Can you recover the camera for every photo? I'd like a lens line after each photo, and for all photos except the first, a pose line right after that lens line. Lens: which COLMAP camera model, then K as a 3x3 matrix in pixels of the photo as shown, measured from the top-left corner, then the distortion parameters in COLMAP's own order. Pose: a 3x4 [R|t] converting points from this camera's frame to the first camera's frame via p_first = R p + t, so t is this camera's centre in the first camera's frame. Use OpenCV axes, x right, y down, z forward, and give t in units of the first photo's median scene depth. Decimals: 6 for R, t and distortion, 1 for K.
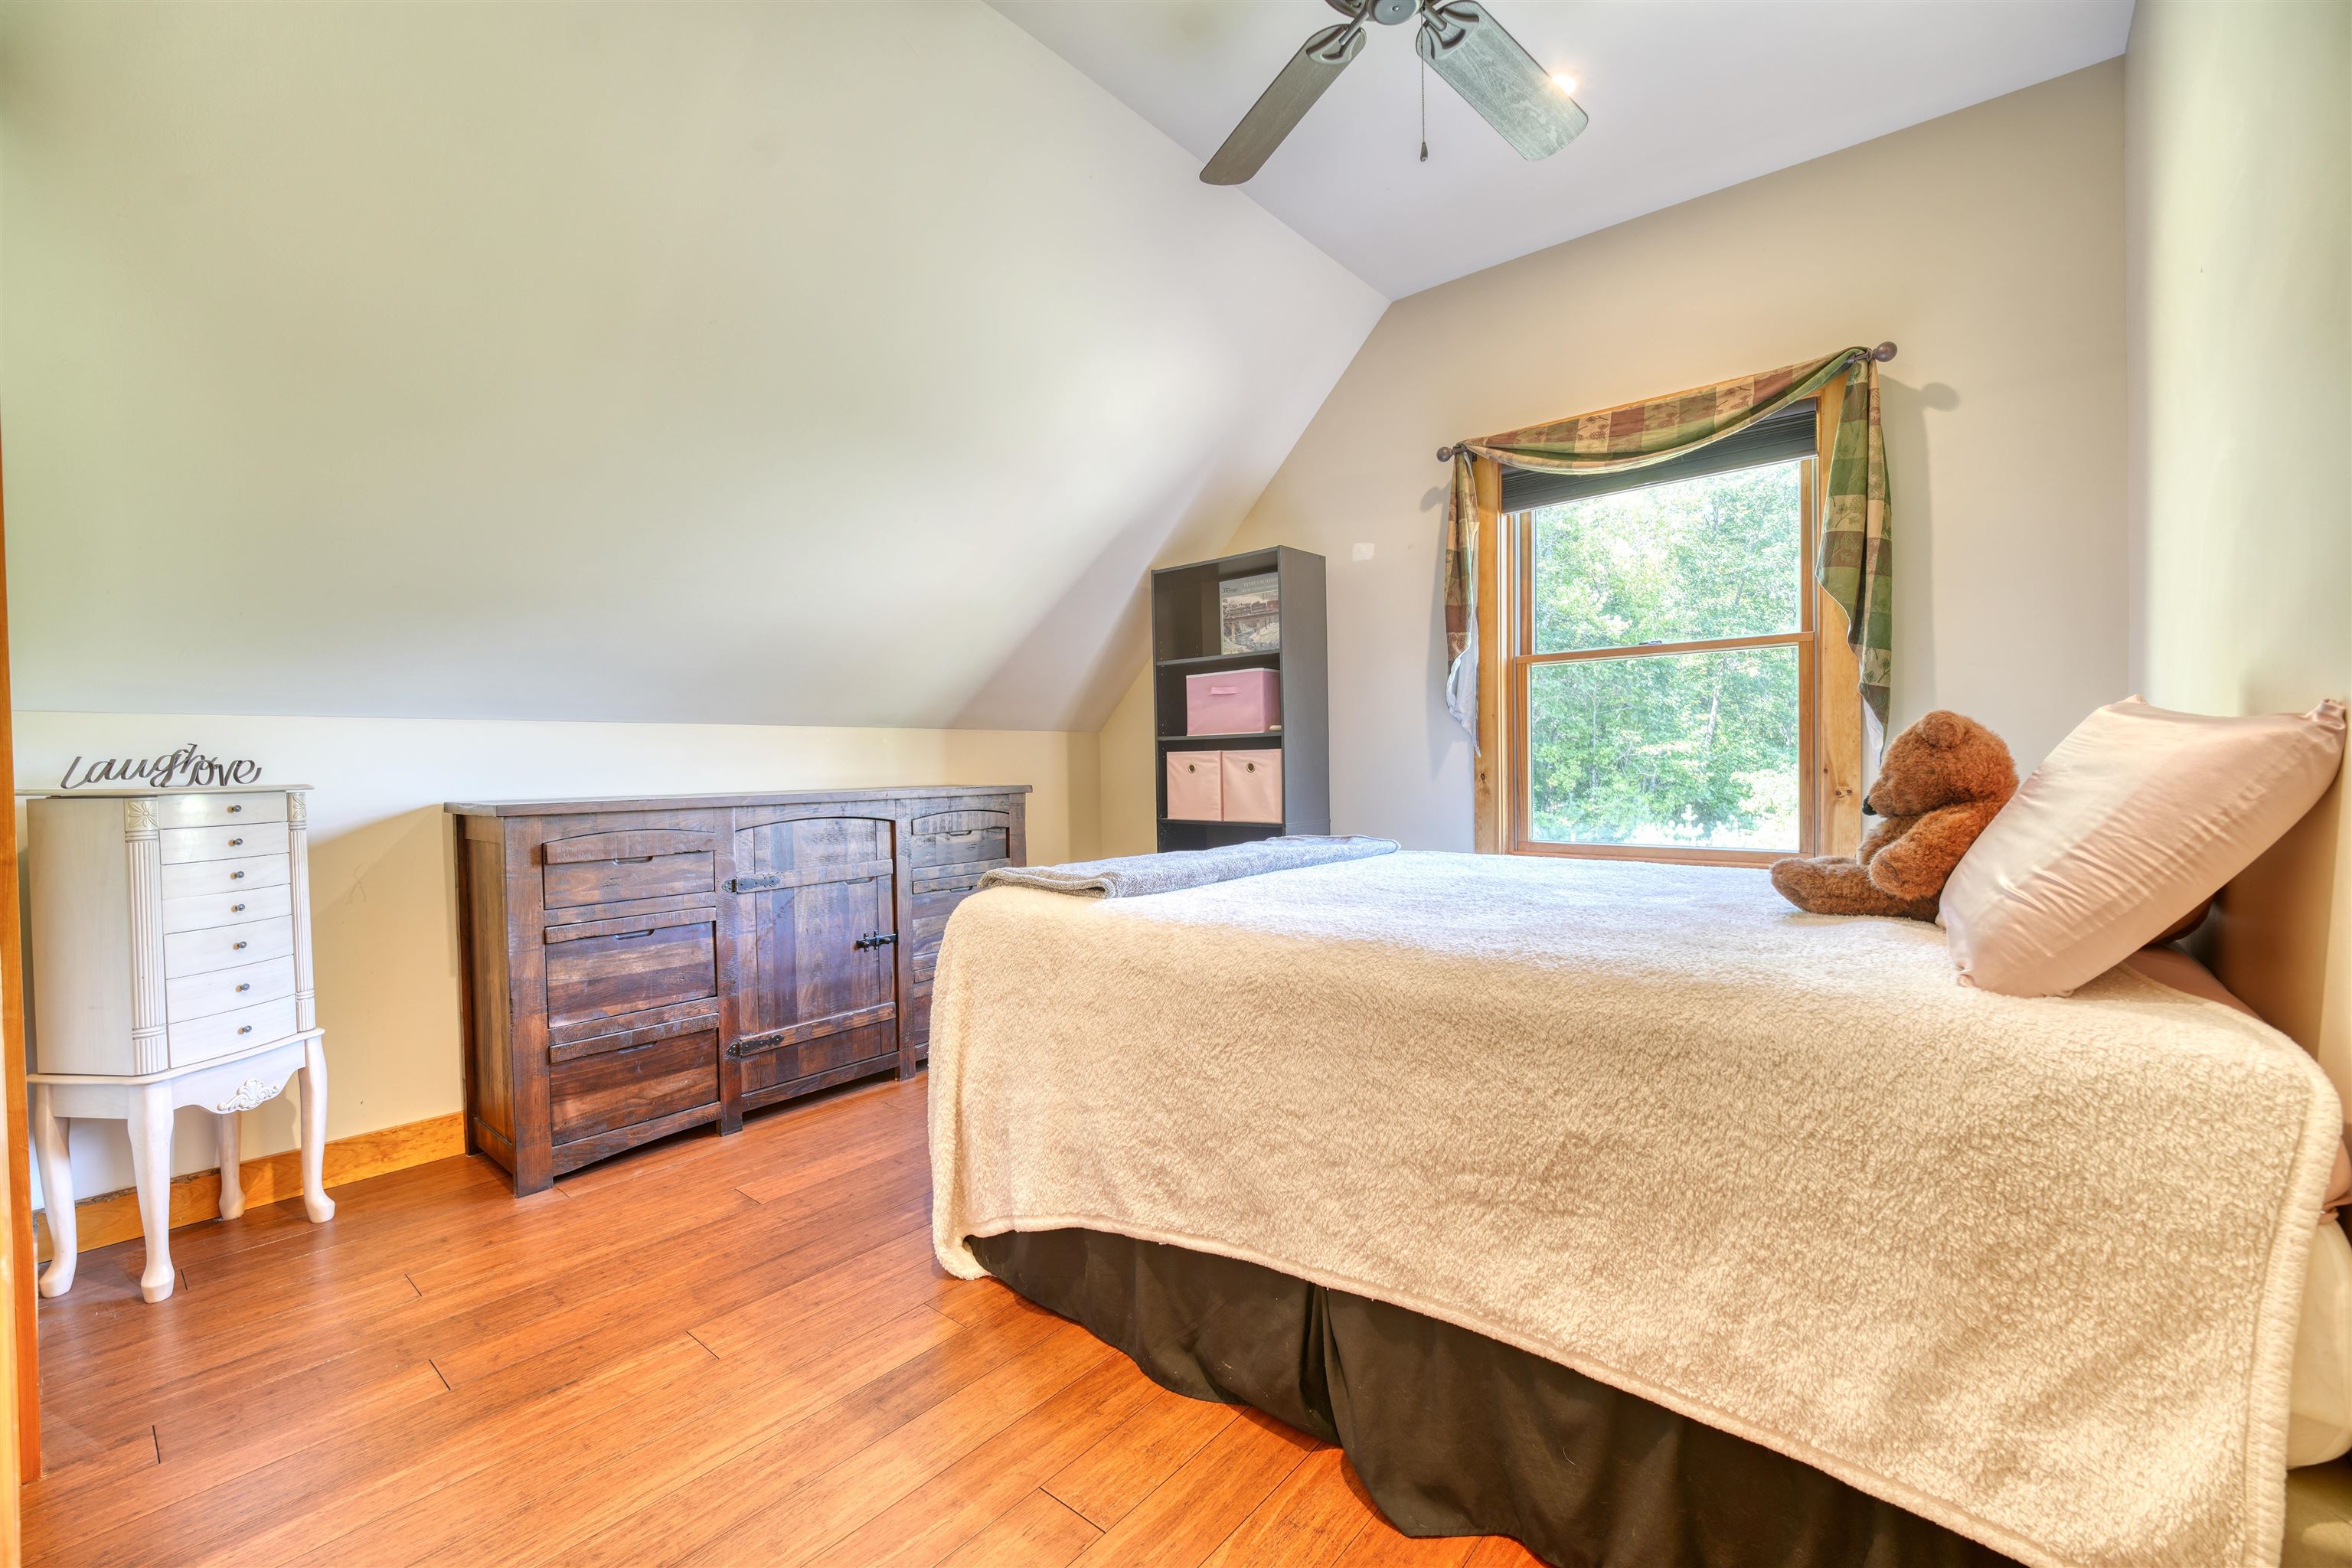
lens RADIAL K [[974.6, 0, 1180.6], [0, 974.6, 787.0], [0, 0, 1]] dist [-0.004033, -0.000677]
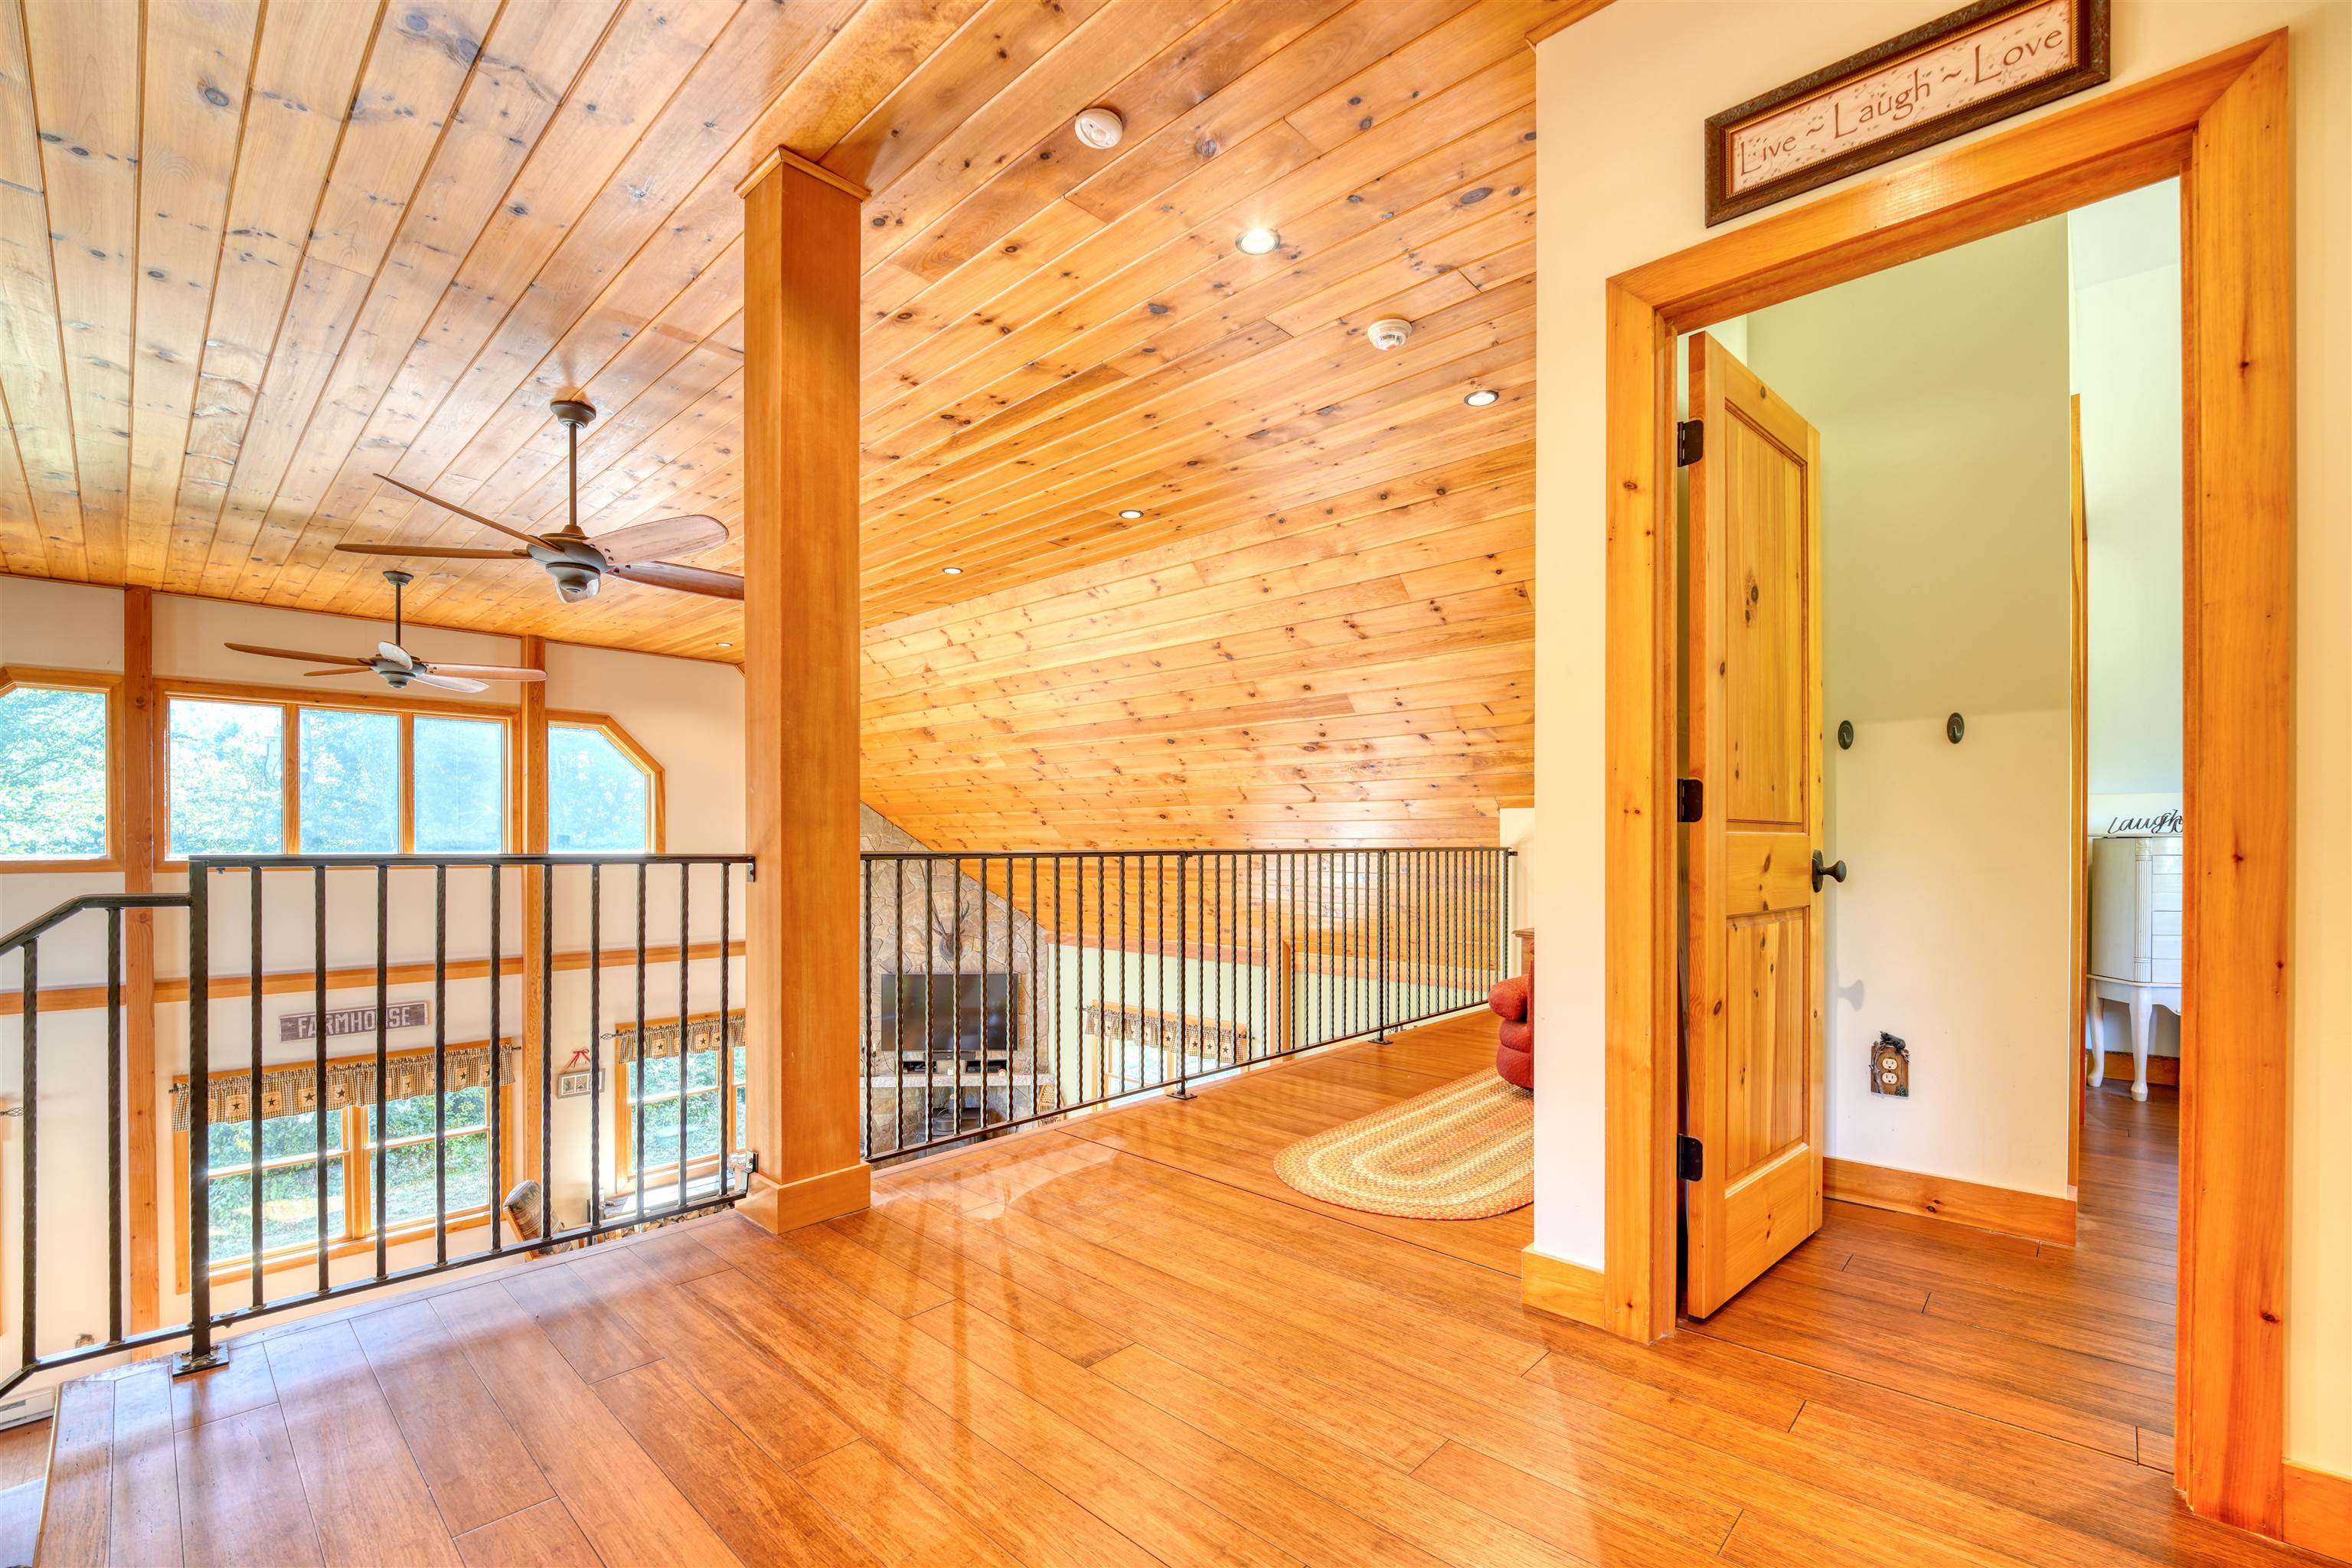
lens RADIAL K [[1003.2, 0, 1174.1], [0, 1003.2, 846.9], [0, 0, 1]] dist [0.000501, -0.013281]
pose [[-0.060644, 0.016370, -0.998025, 0.666649], [-0.025139, 0.999523, 0.017922, 0.027891], [0.997843, 0.026176, -0.060203, -0.529280]]
